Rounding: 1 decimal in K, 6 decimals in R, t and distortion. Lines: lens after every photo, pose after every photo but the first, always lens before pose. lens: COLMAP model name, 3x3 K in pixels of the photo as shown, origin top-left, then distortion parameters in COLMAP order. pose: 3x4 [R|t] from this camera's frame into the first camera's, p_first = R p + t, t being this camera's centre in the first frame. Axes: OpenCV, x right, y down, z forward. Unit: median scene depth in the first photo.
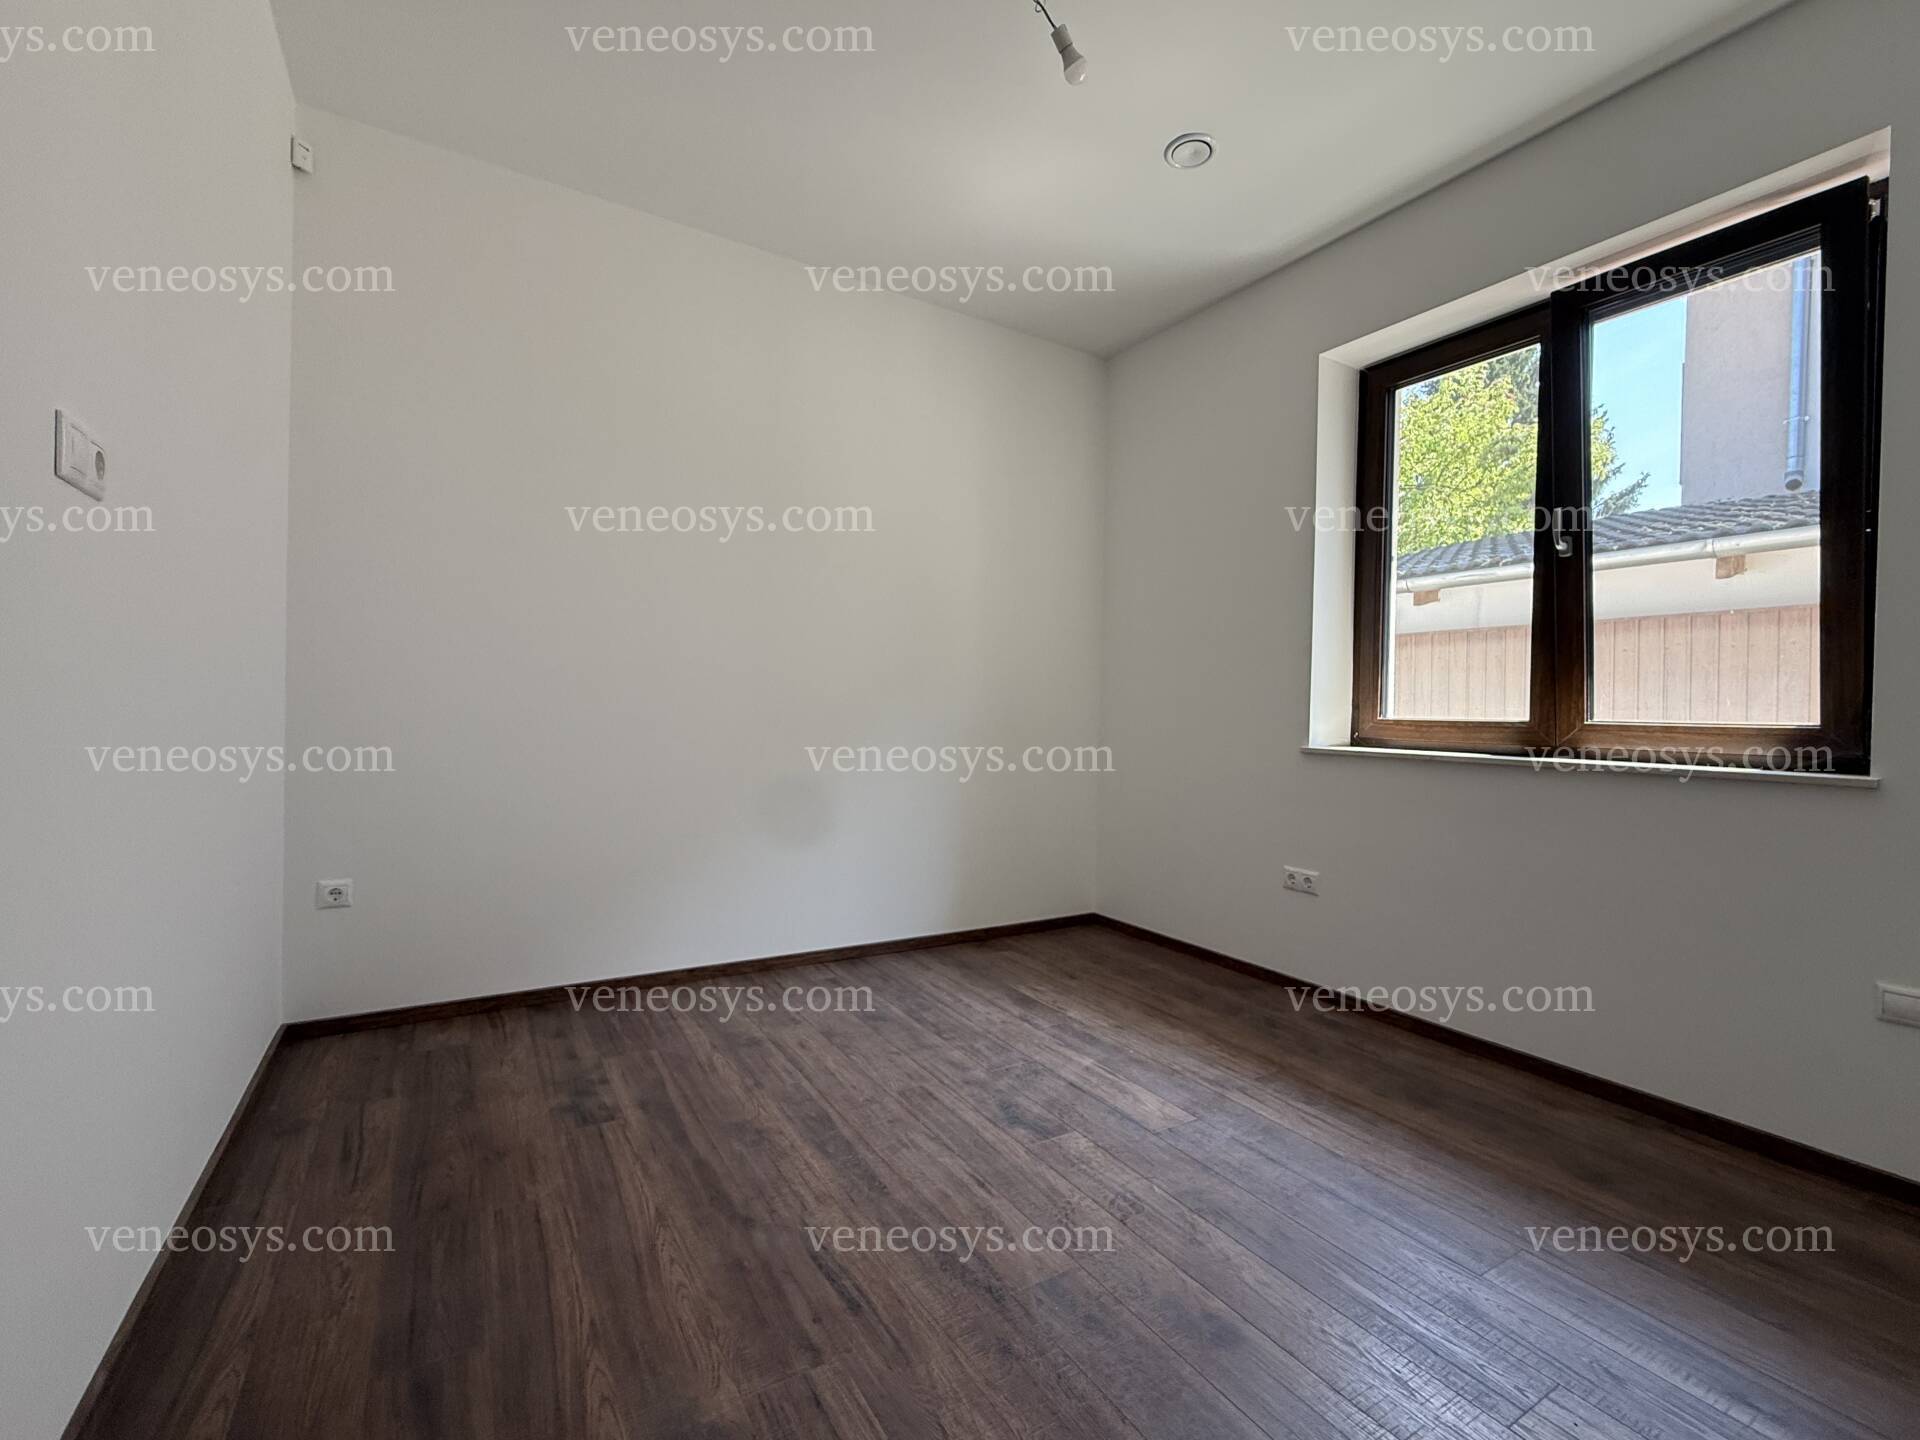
lens RADIAL K [[835.7, 0, 960.1], [0, 835.7, 713.6], [0, 0, 1]] dist [-0.000219, -0.000013]
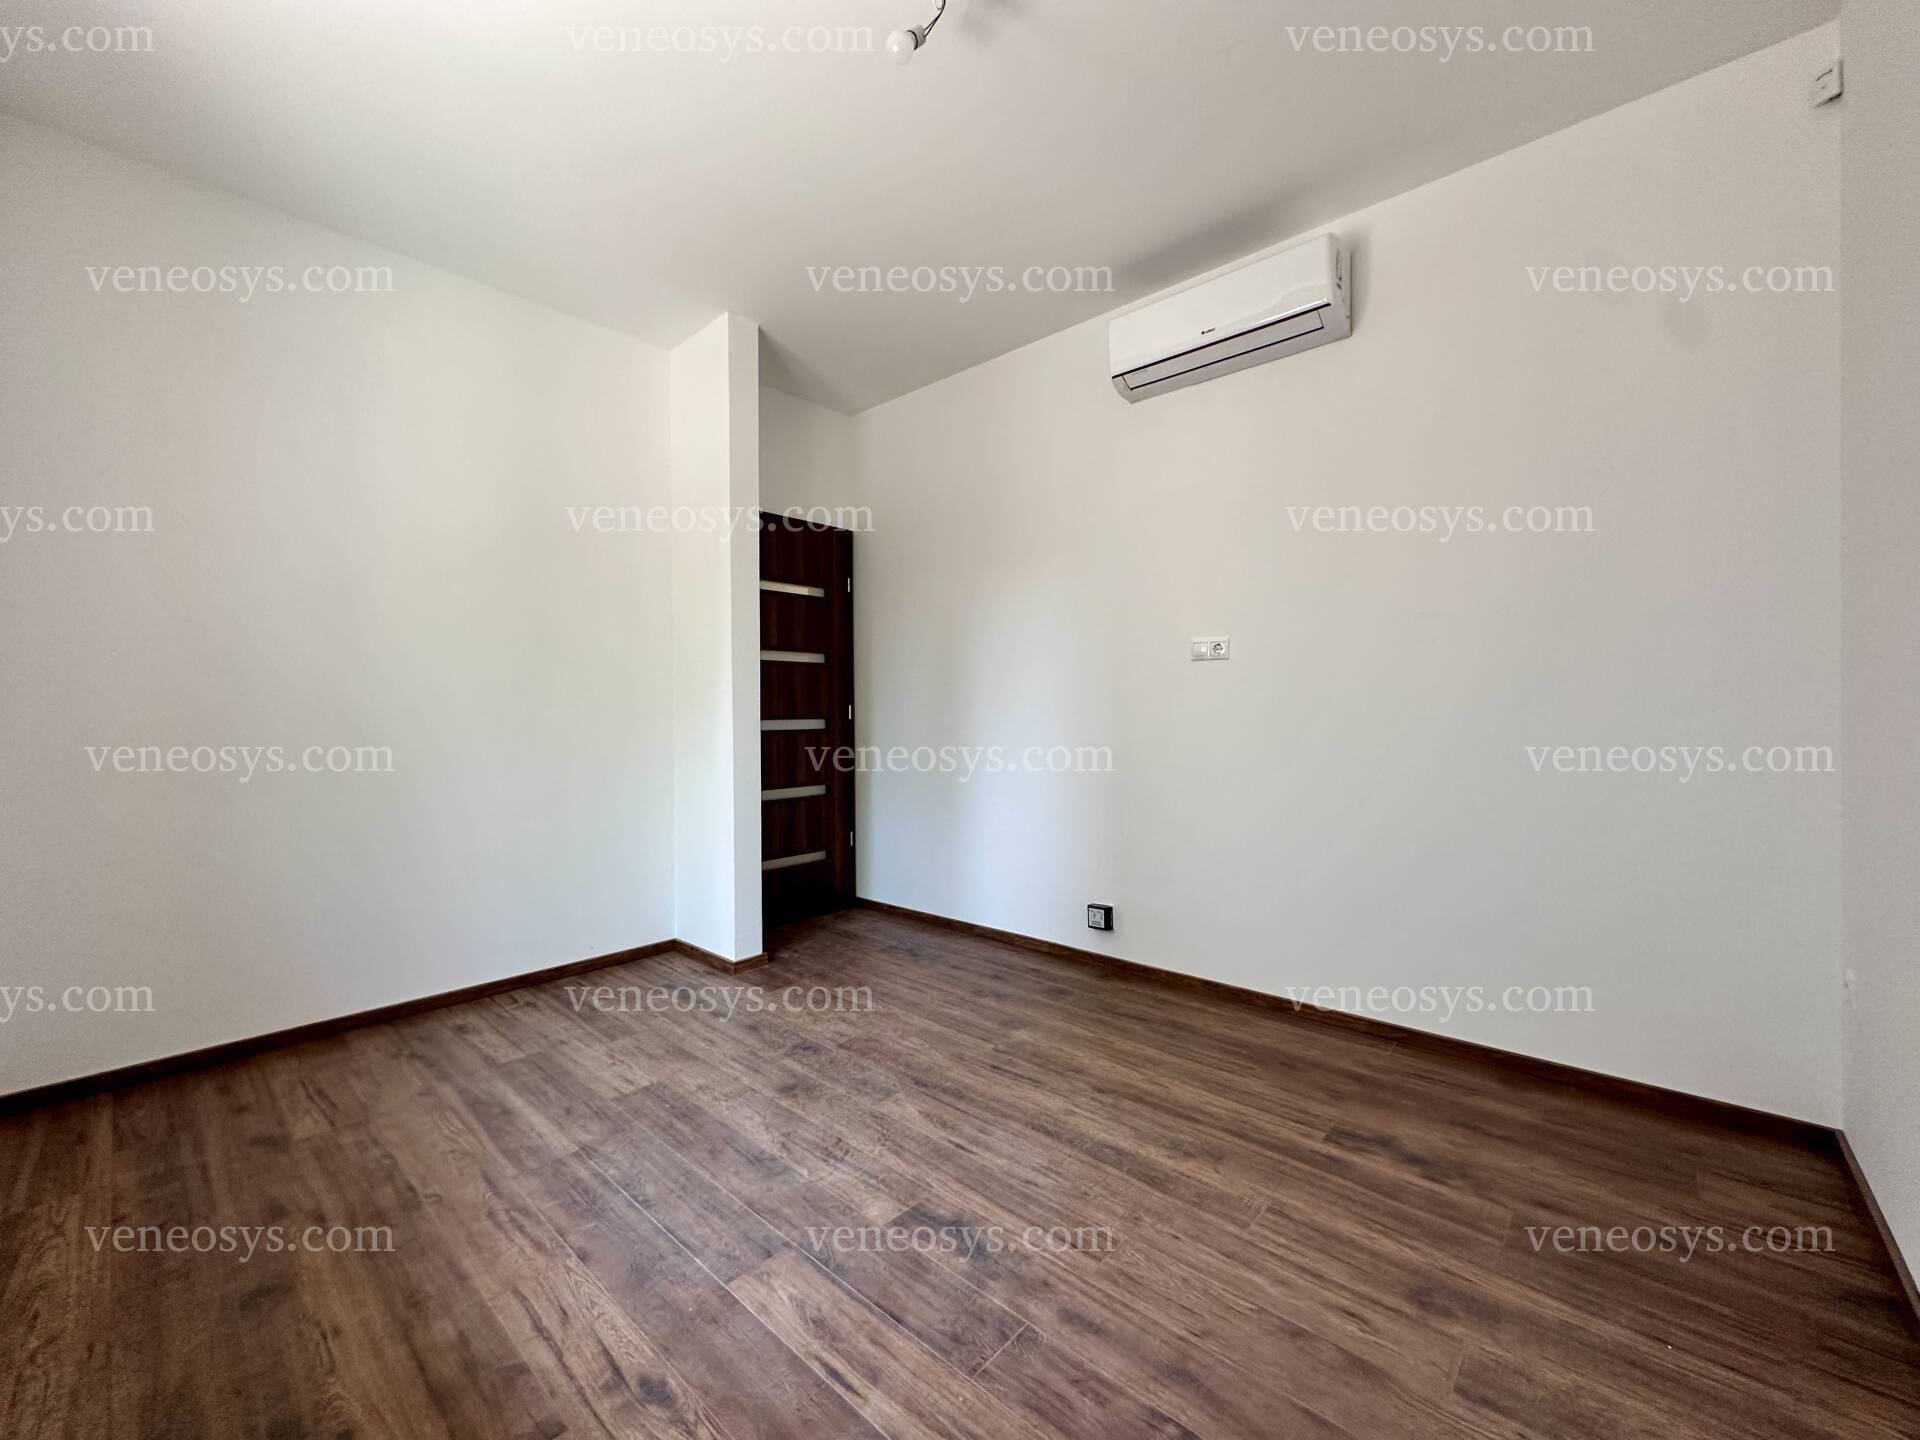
lens RADIAL K [[765.5, 0, 960.3], [0, 765.5, 719.5], [0, 0, 1]] dist [-0.001786, -0.000018]
pose [[-0.958770, -0.013022, -0.283886, 0.305292], [-0.015168, 0.999871, 0.005364, -0.032109], [0.283779, 0.009449, -0.958843, 1.845621]]
